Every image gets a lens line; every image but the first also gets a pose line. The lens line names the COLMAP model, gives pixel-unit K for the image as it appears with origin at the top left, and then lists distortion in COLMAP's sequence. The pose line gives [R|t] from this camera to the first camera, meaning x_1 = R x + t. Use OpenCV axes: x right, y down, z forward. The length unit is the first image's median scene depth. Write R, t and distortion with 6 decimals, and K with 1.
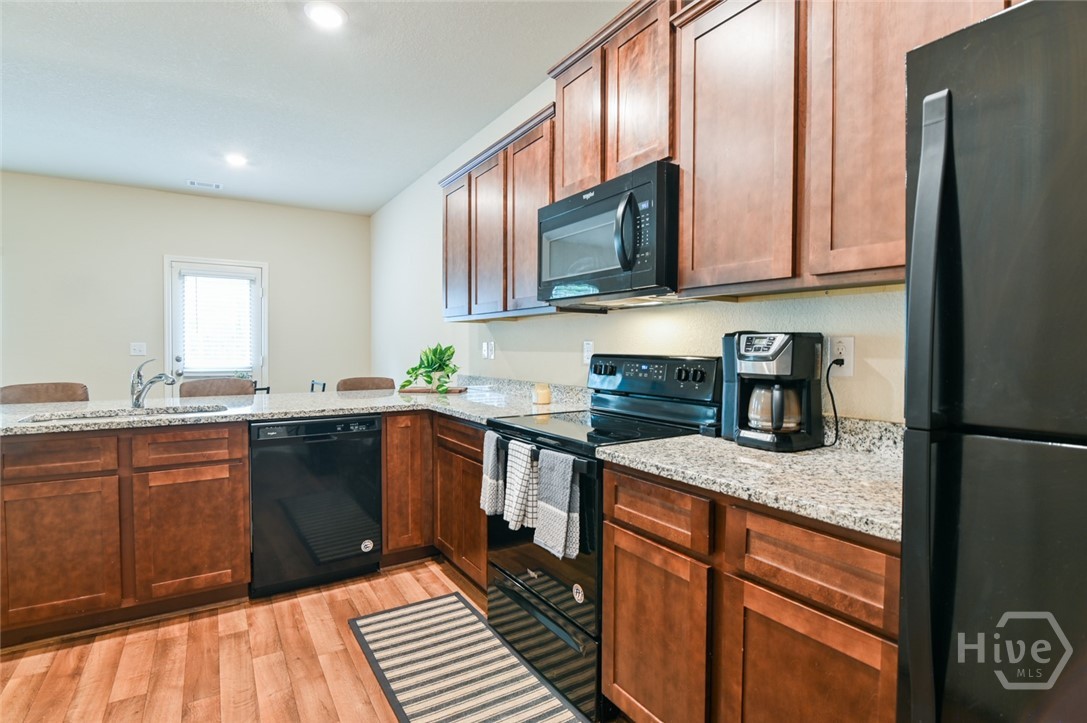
lens RADIAL K [[532.4, 0, 547.3], [0, 532.4, 362.3], [0, 0, 1]] dist [-0.022868, 0.001118]
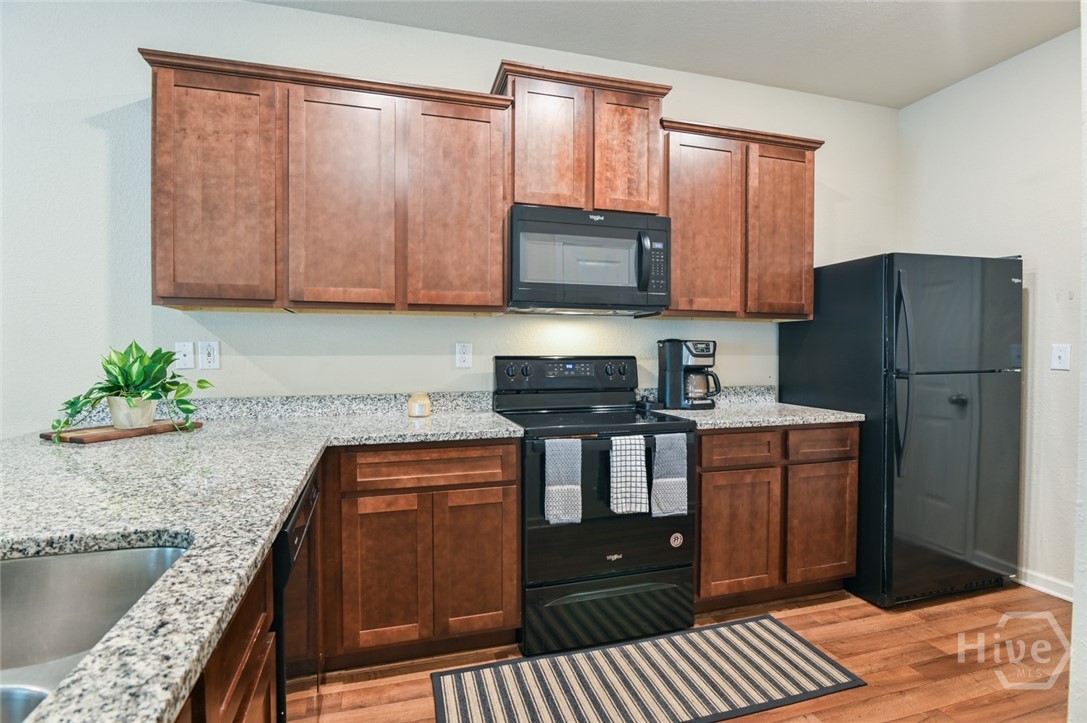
lens RADIAL K [[532.4, 0, 546.8], [0, 532.4, 360.7], [0, 0, 1]] dist [-0.022868, 0.001118]
pose [[0.274769, -0.022686, 0.961243, -1.106934], [0.029378, 0.999453, 0.015191, -0.025887], [-0.961061, 0.024065, 0.275285, 0.825446]]
